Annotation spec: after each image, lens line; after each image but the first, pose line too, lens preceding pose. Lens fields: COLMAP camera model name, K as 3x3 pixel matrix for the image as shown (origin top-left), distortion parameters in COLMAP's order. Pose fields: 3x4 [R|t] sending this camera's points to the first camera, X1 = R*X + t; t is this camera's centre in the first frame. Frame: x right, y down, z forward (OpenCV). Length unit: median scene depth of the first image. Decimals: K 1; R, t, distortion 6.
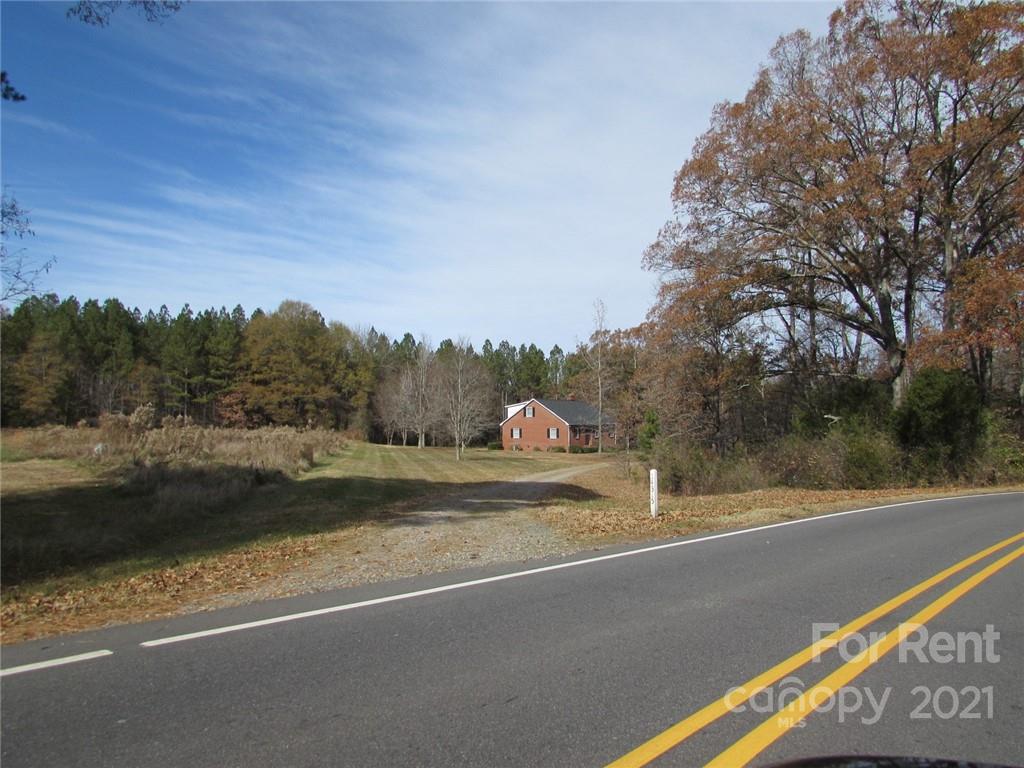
lens RADIAL K [[785.3, 0, 518.7], [0, 785.3, 384.6], [0, 0, 1]] dist [0.021068, -0.030447]
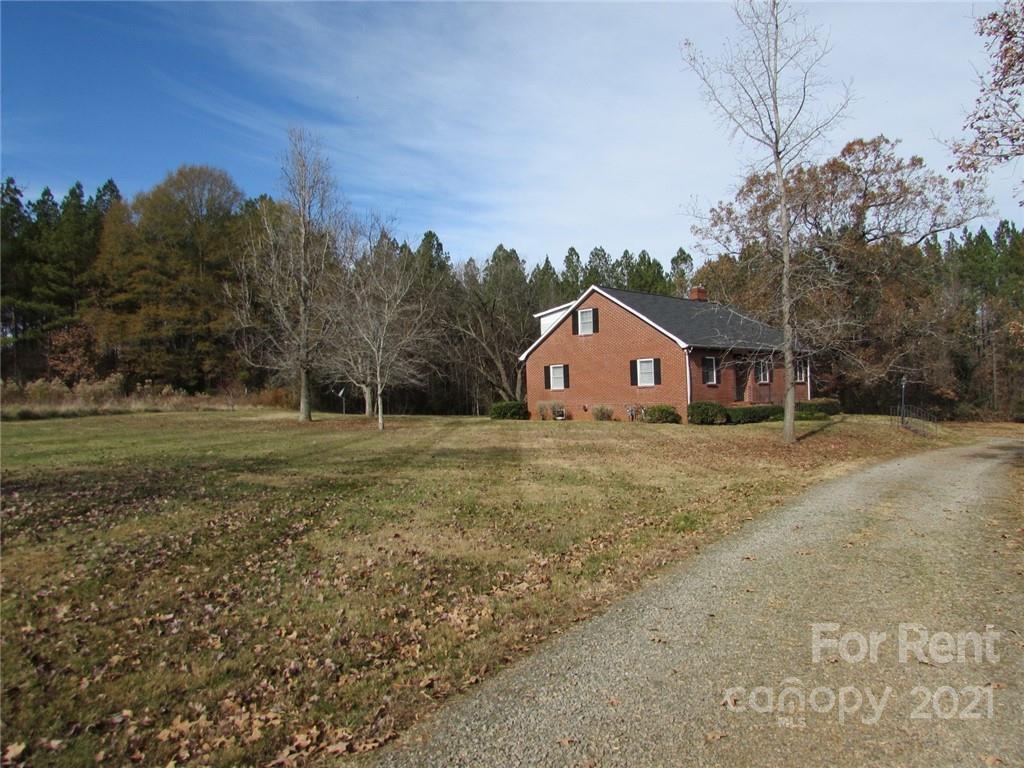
lens RADIAL K [[785.3, 0, 518.7], [0, 785.3, 384.6], [0, 0, 1]] dist [0.021068, -0.030447]
pose [[0.983419, -0.030671, -0.178737, 0.049217], [0.037574, 0.998668, 0.035361, 0.050696], [0.177415, -0.041491, 0.983261, 0.599308]]
